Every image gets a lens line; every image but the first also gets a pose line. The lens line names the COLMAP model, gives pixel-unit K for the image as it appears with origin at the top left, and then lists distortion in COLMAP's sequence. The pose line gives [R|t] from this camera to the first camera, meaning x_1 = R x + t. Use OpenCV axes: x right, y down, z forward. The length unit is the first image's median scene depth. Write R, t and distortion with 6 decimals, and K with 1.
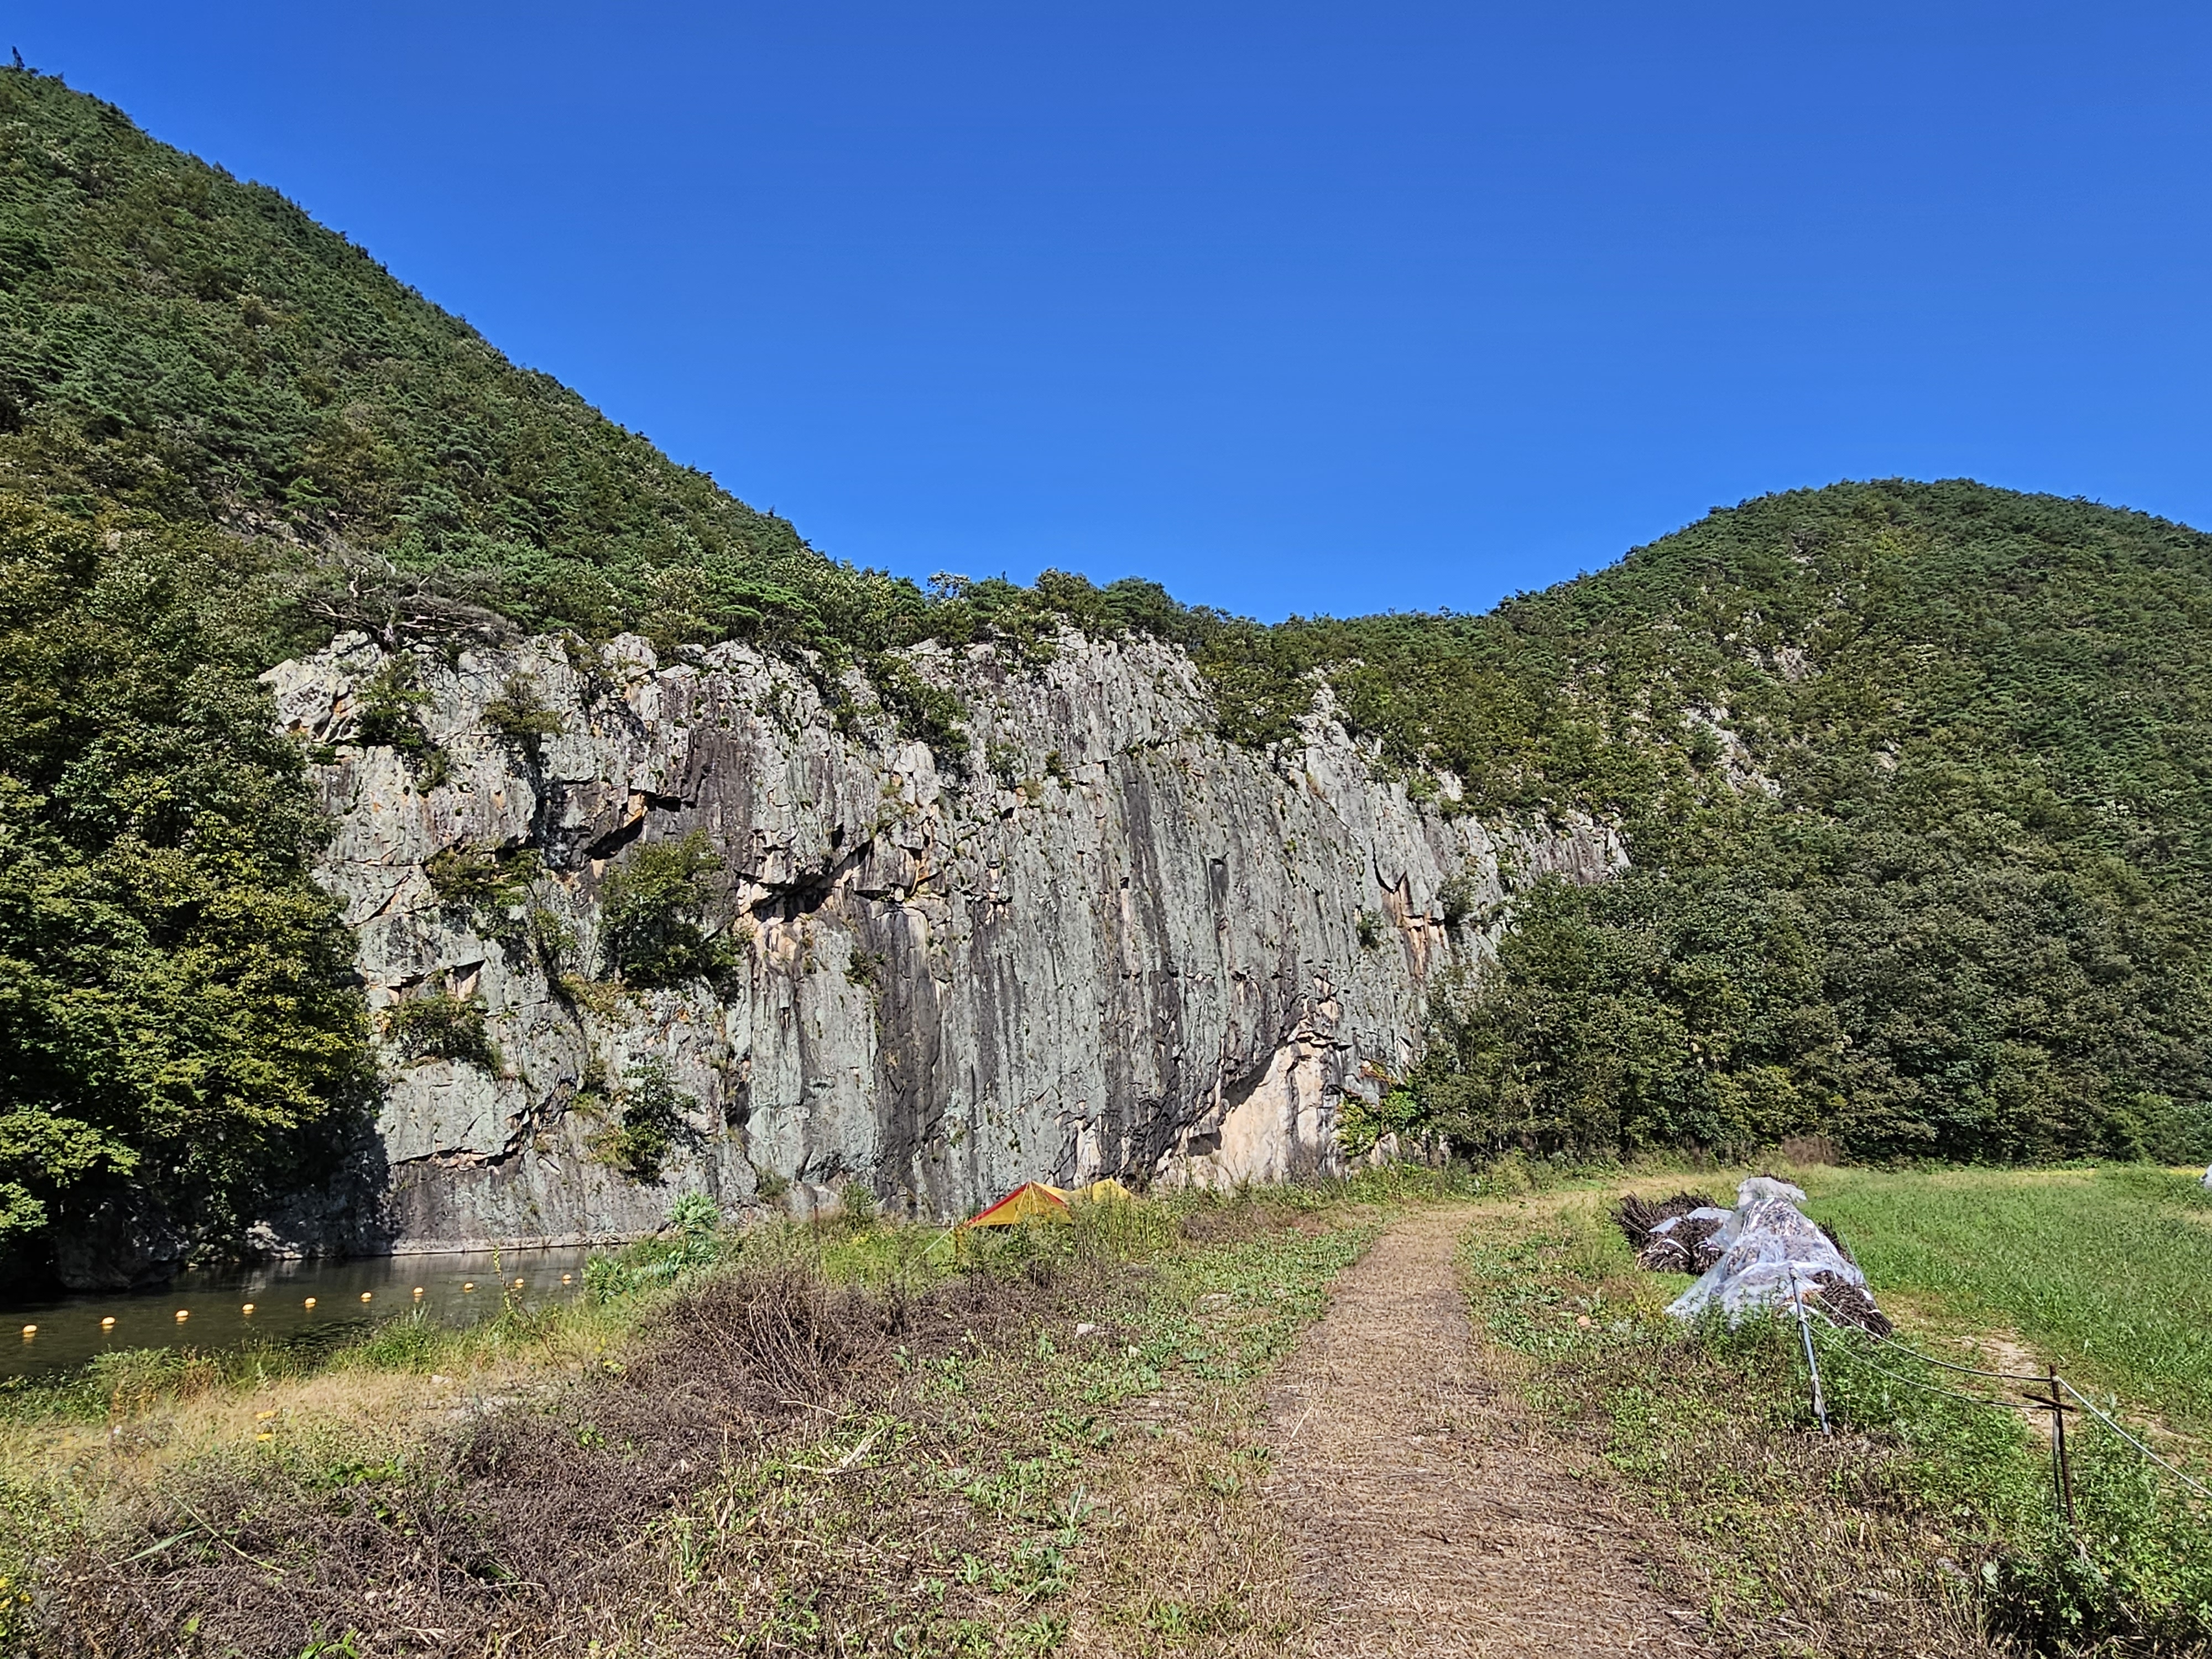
lens RADIAL K [[1490.8, 0, 1075.3], [0, 1490.8, 830.4], [0, 0, 1]] dist [-0.002171, 0.001110]
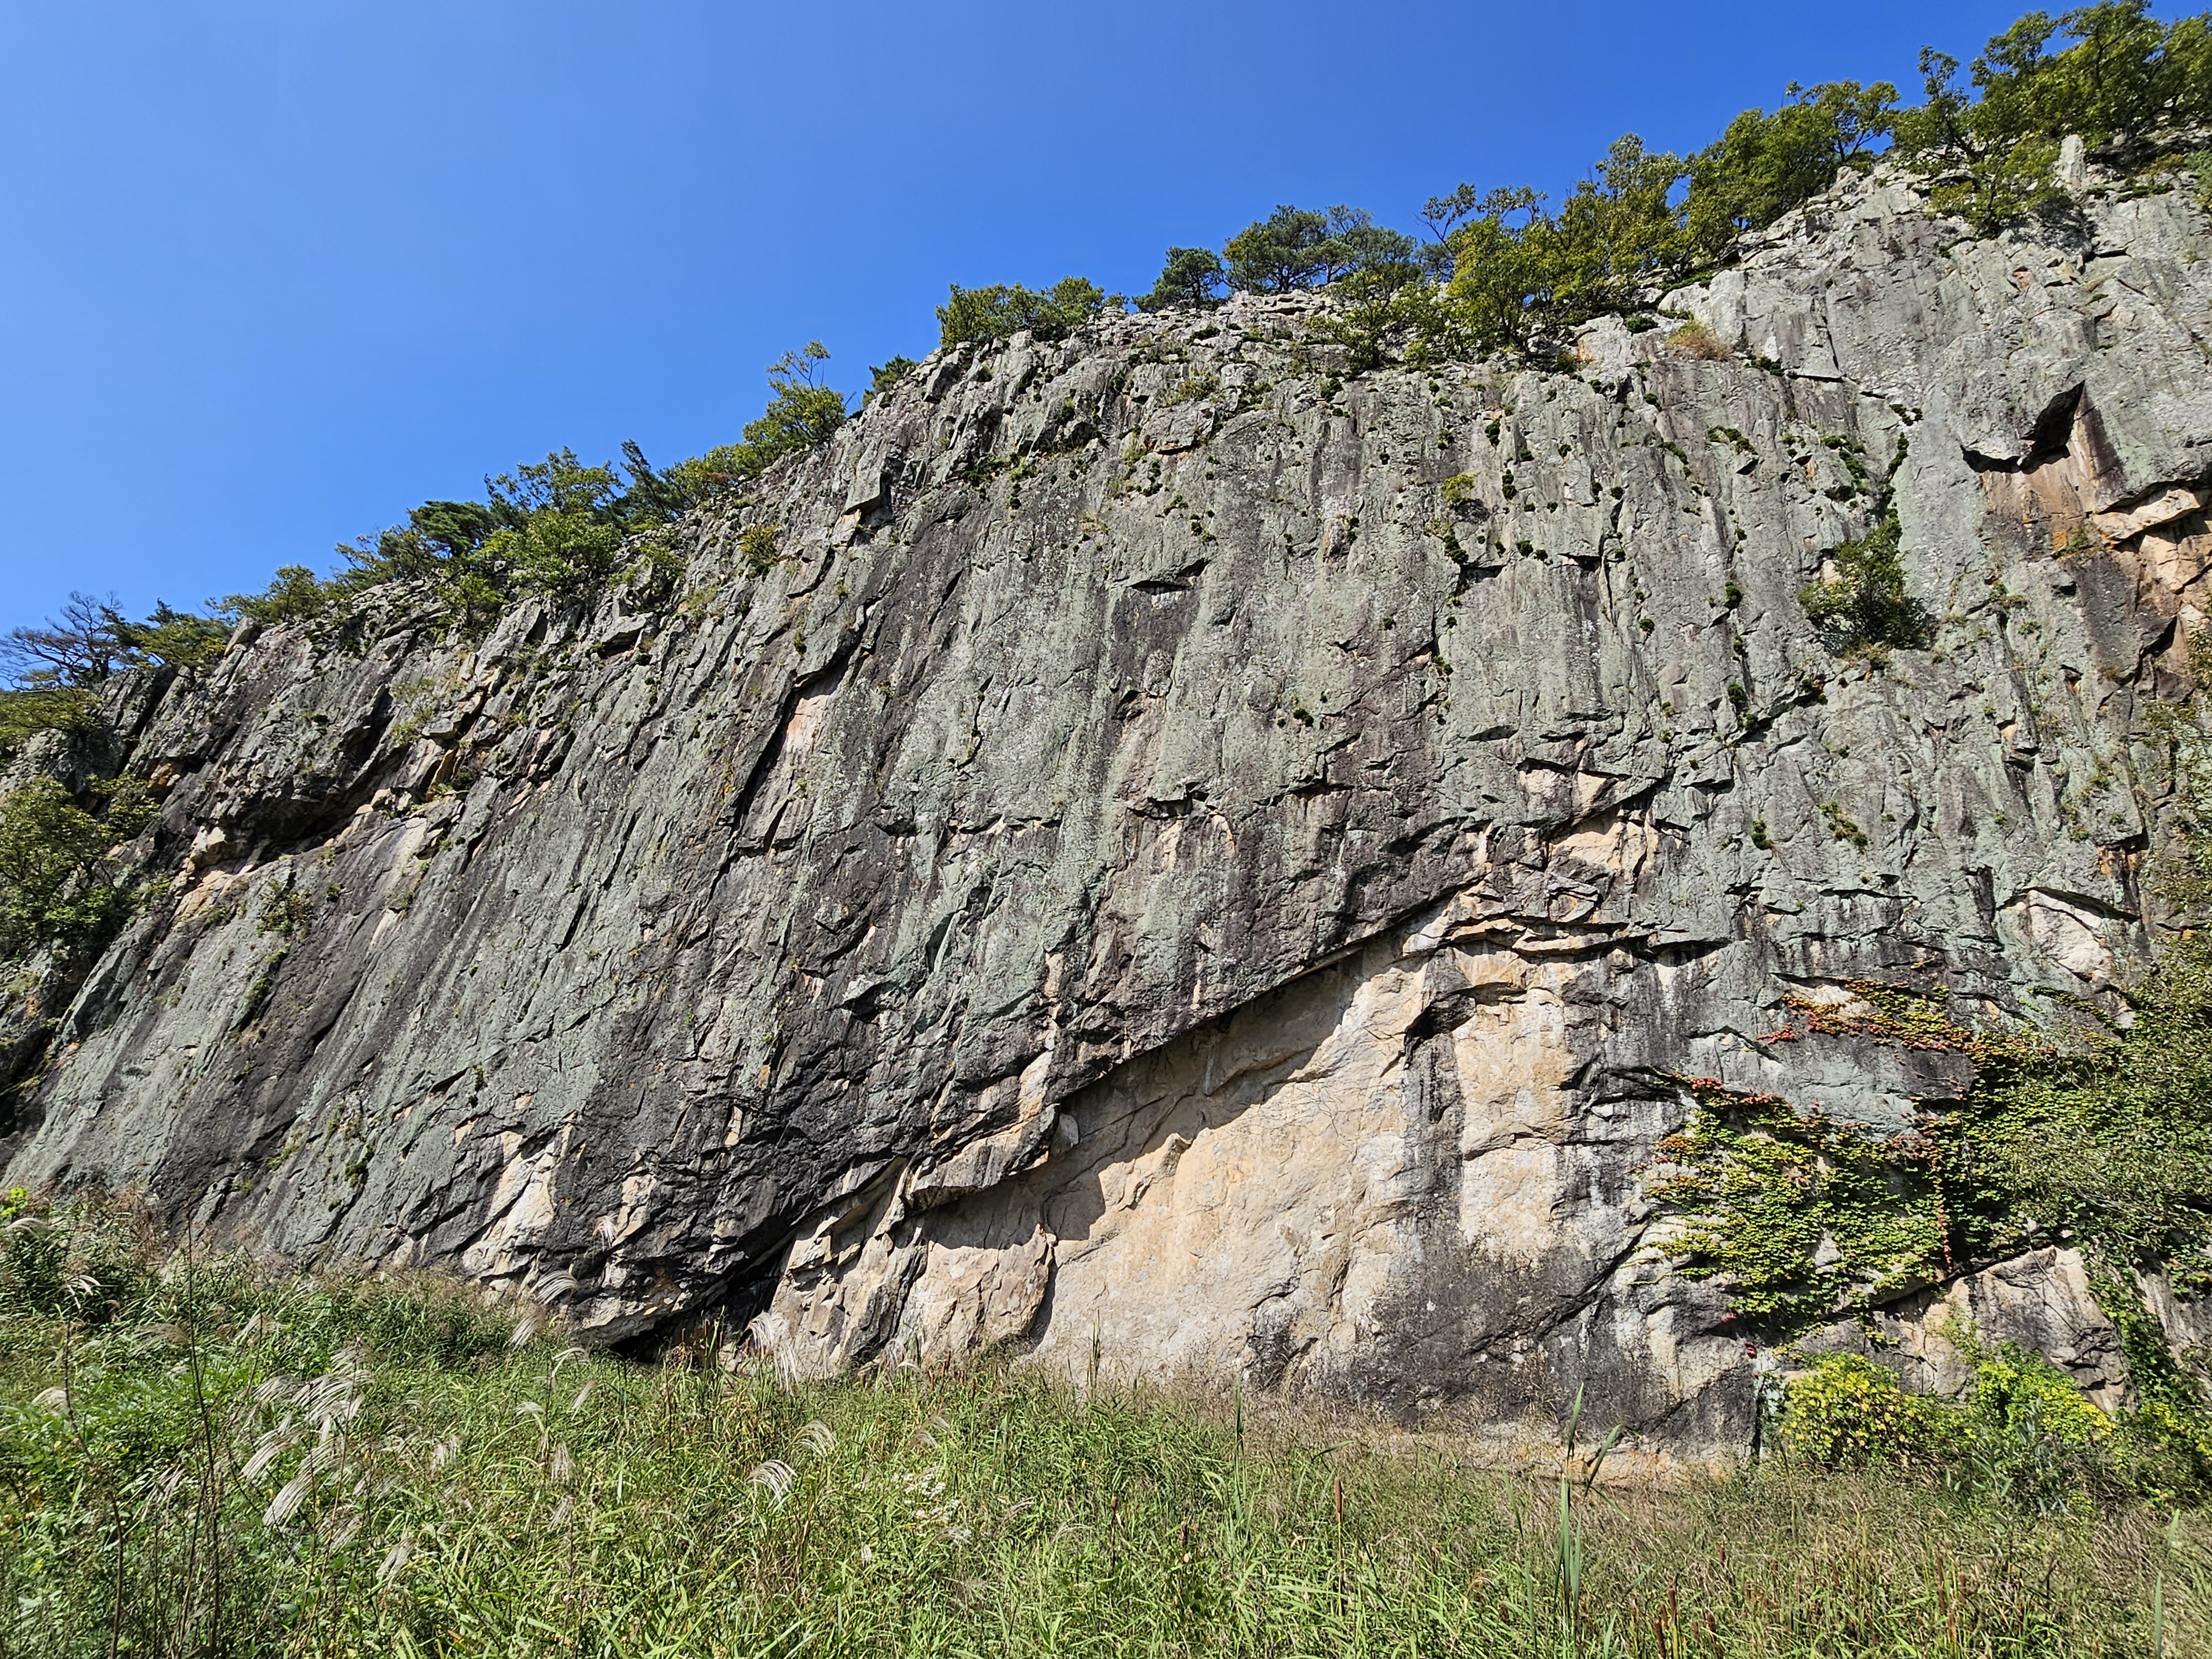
lens RADIAL K [[1258.1, 0, 1067.4], [0, 1258.1, 814.8], [0, 0, 1]] dist [-0.006464, 0.001776]
pose [[0.404343, -0.312943, -0.859403, 0.429080], [0.100723, 0.949162, -0.298238, 0.217000], [0.909044, 0.034029, 0.415307, 0.904984]]
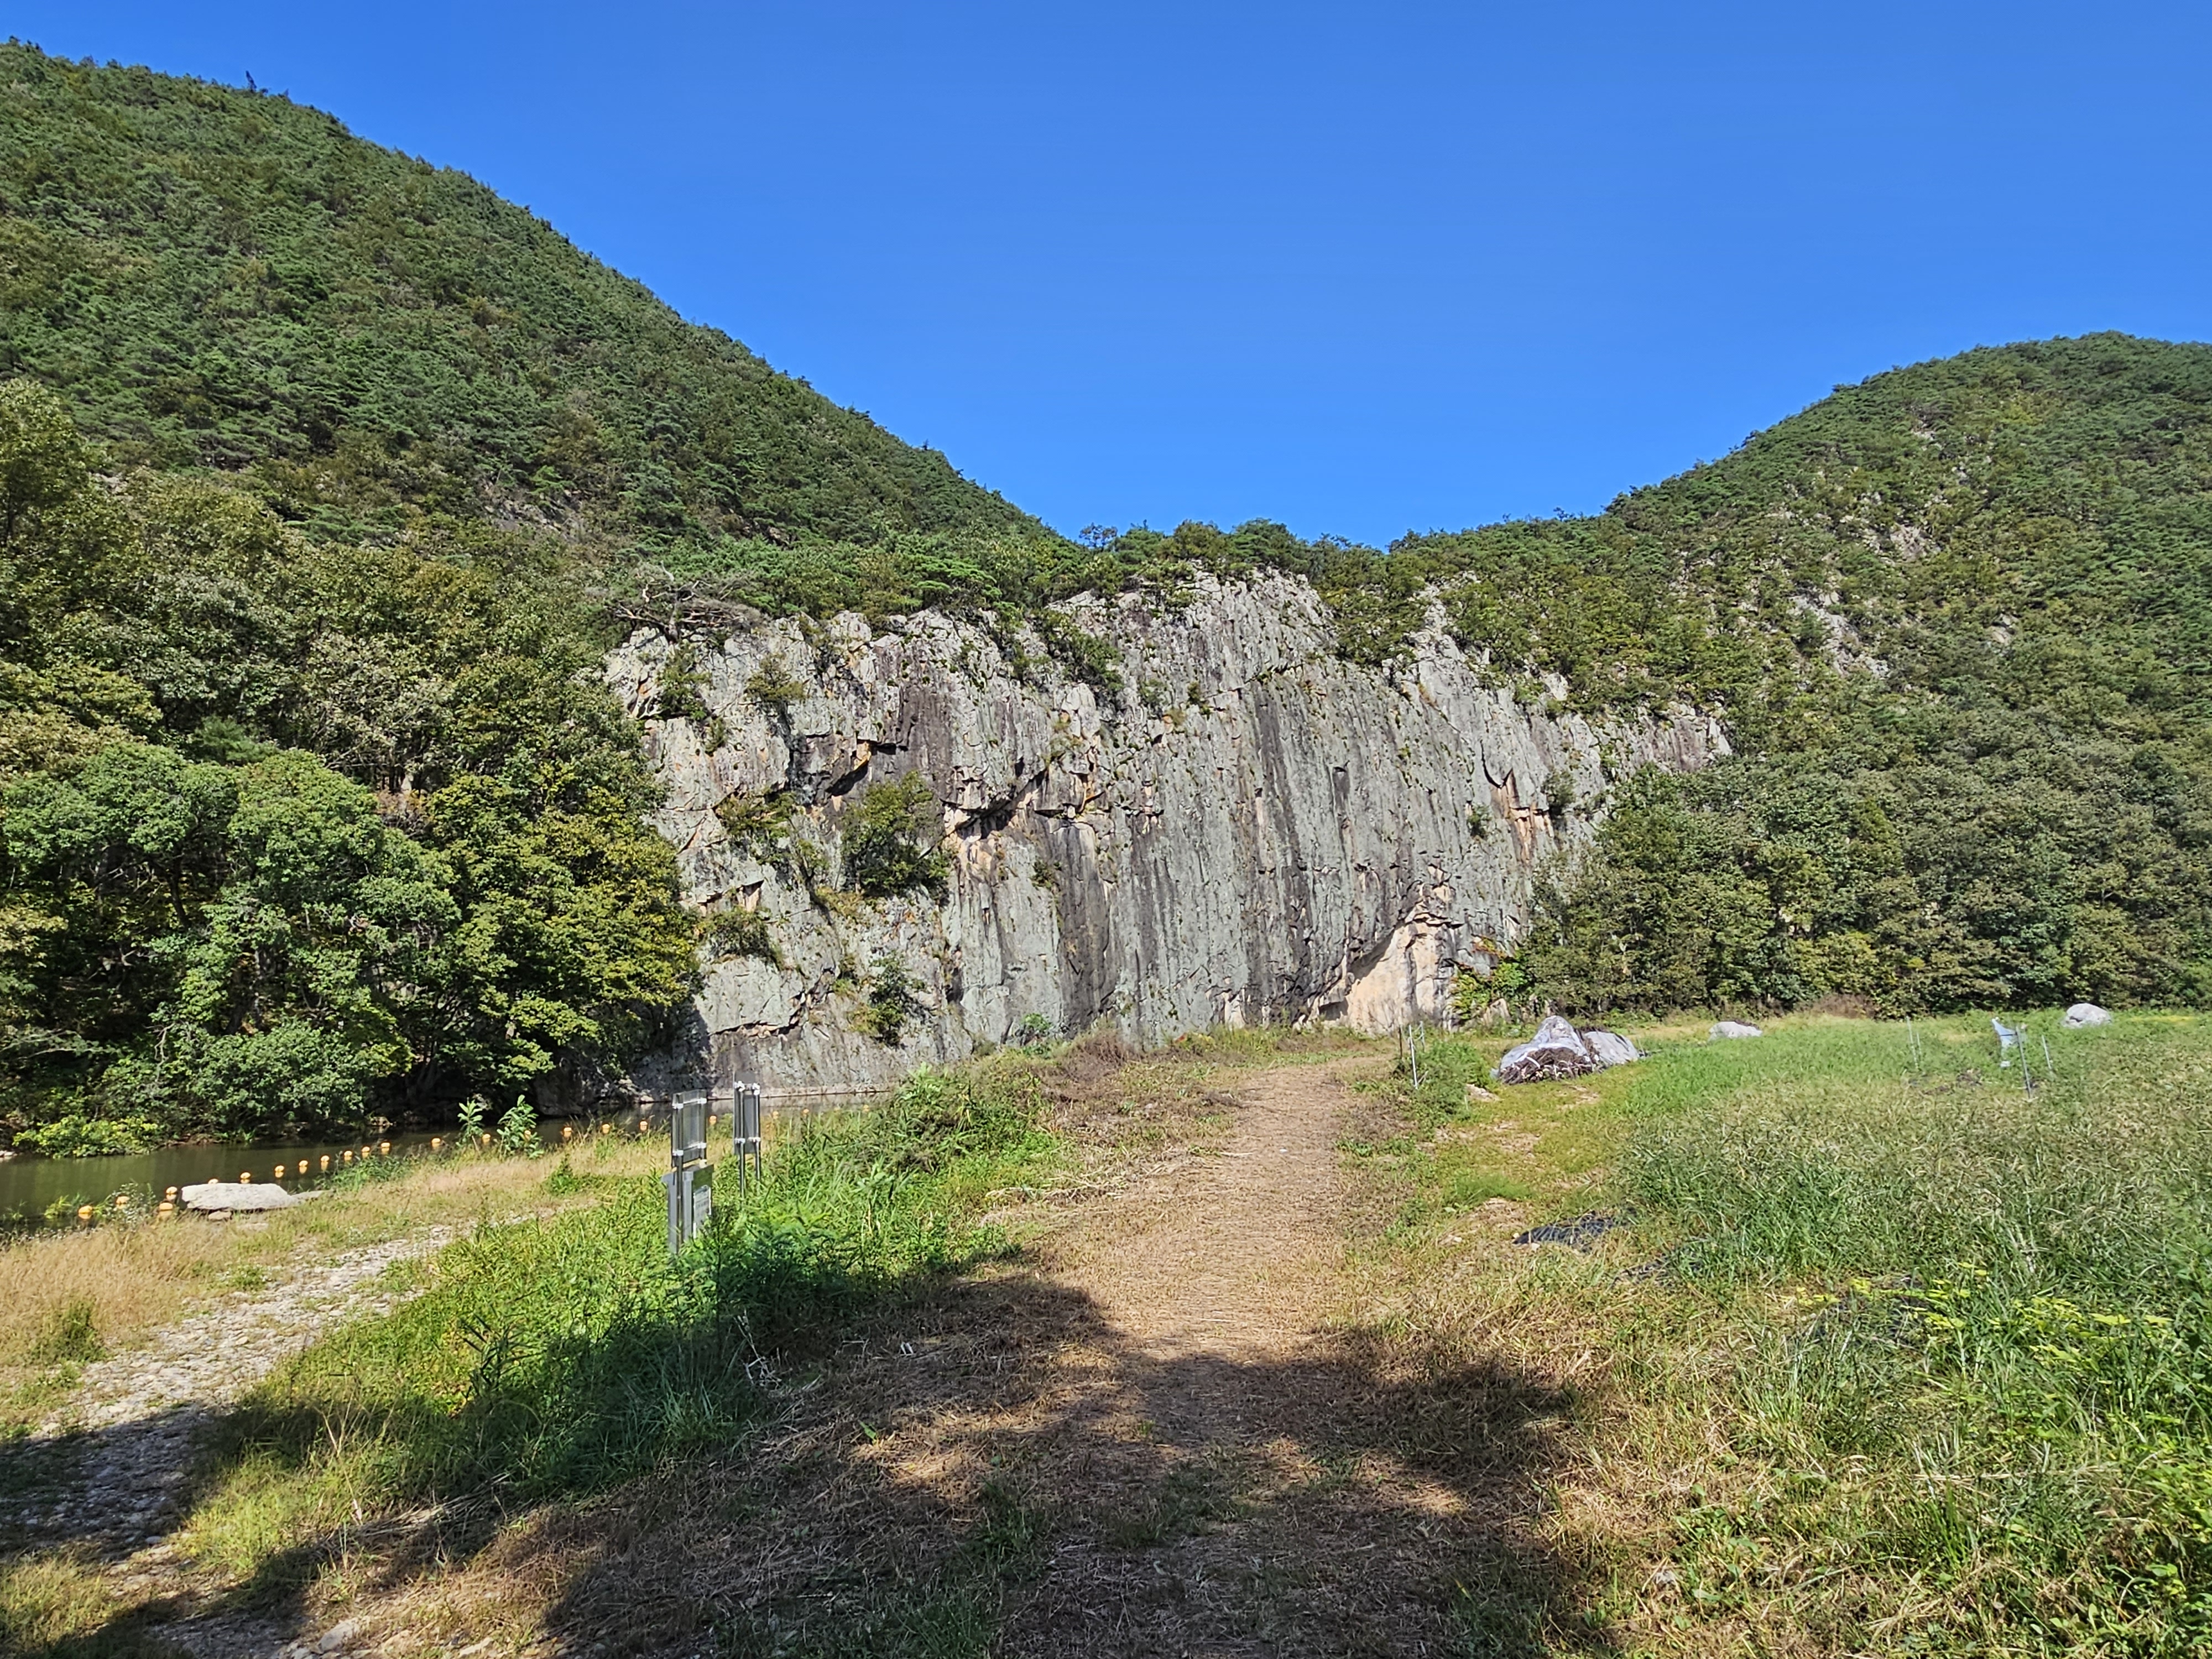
lens RADIAL K [[1450.4, 0, 1070.9], [0, 1450.4, 816.6], [0, 0, 1]] dist [-0.006861, 0.002548]
pose [[0.994236, -0.032119, -0.102288, 0.002418], [0.039005, 0.997054, 0.066049, -0.027655], [0.099865, -0.069658, 0.992560, -0.153054]]
